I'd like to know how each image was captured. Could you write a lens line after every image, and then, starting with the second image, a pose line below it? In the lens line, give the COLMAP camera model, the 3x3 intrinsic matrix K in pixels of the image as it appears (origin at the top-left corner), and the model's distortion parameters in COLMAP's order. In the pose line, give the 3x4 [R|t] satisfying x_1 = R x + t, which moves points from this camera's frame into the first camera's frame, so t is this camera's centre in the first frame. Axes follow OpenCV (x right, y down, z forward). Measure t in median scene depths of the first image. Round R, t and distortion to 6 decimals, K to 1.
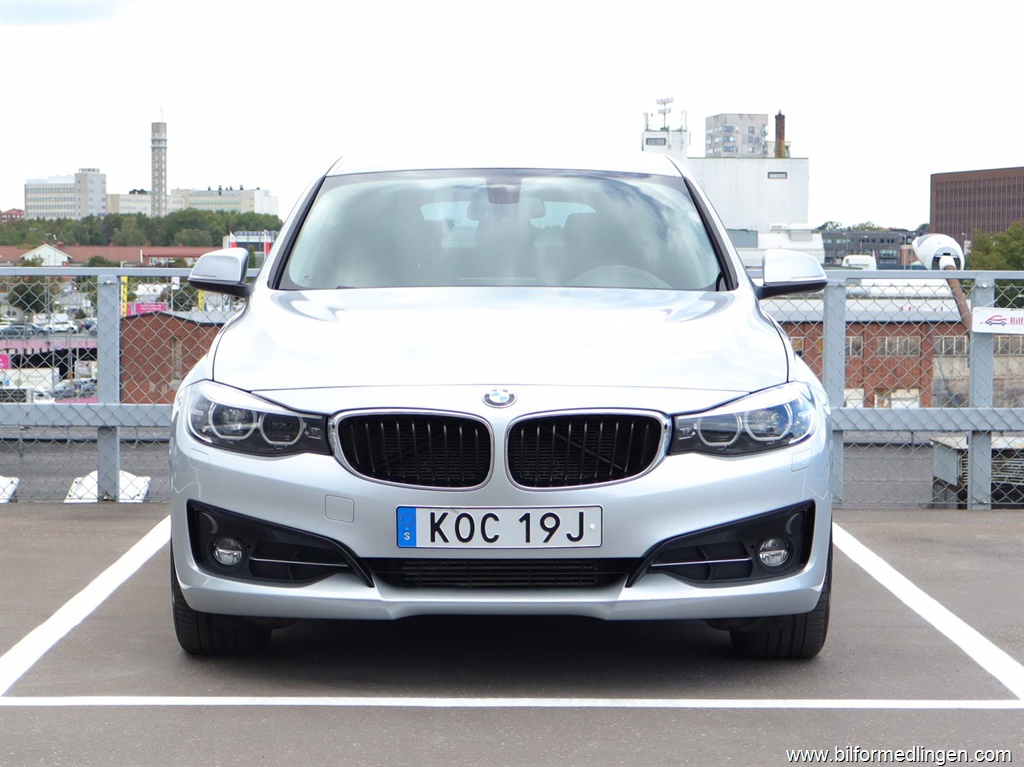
lens RADIAL K [[2149.3, 0, 515.9], [0, 2149.3, 390.5], [0, 0, 1]] dist [0.163722, 0.000000]
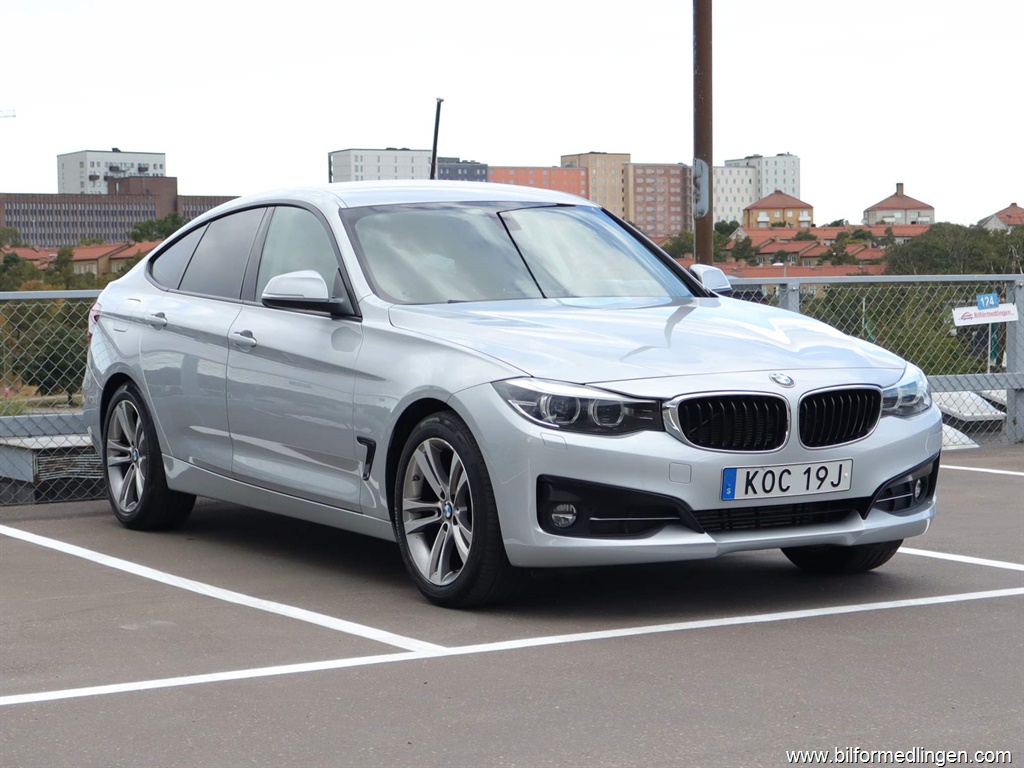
lens RADIAL K [[2149.3, 0, 507.7], [0, 2149.3, 381.4], [0, 0, 1]] dist [0.163722, 0.000000]
pose [[0.854757, -0.037756, 0.517654, -0.821087], [0.040488, 0.999162, 0.006022, -0.010215], [-0.517447, 0.015812, 0.855569, -0.024176]]
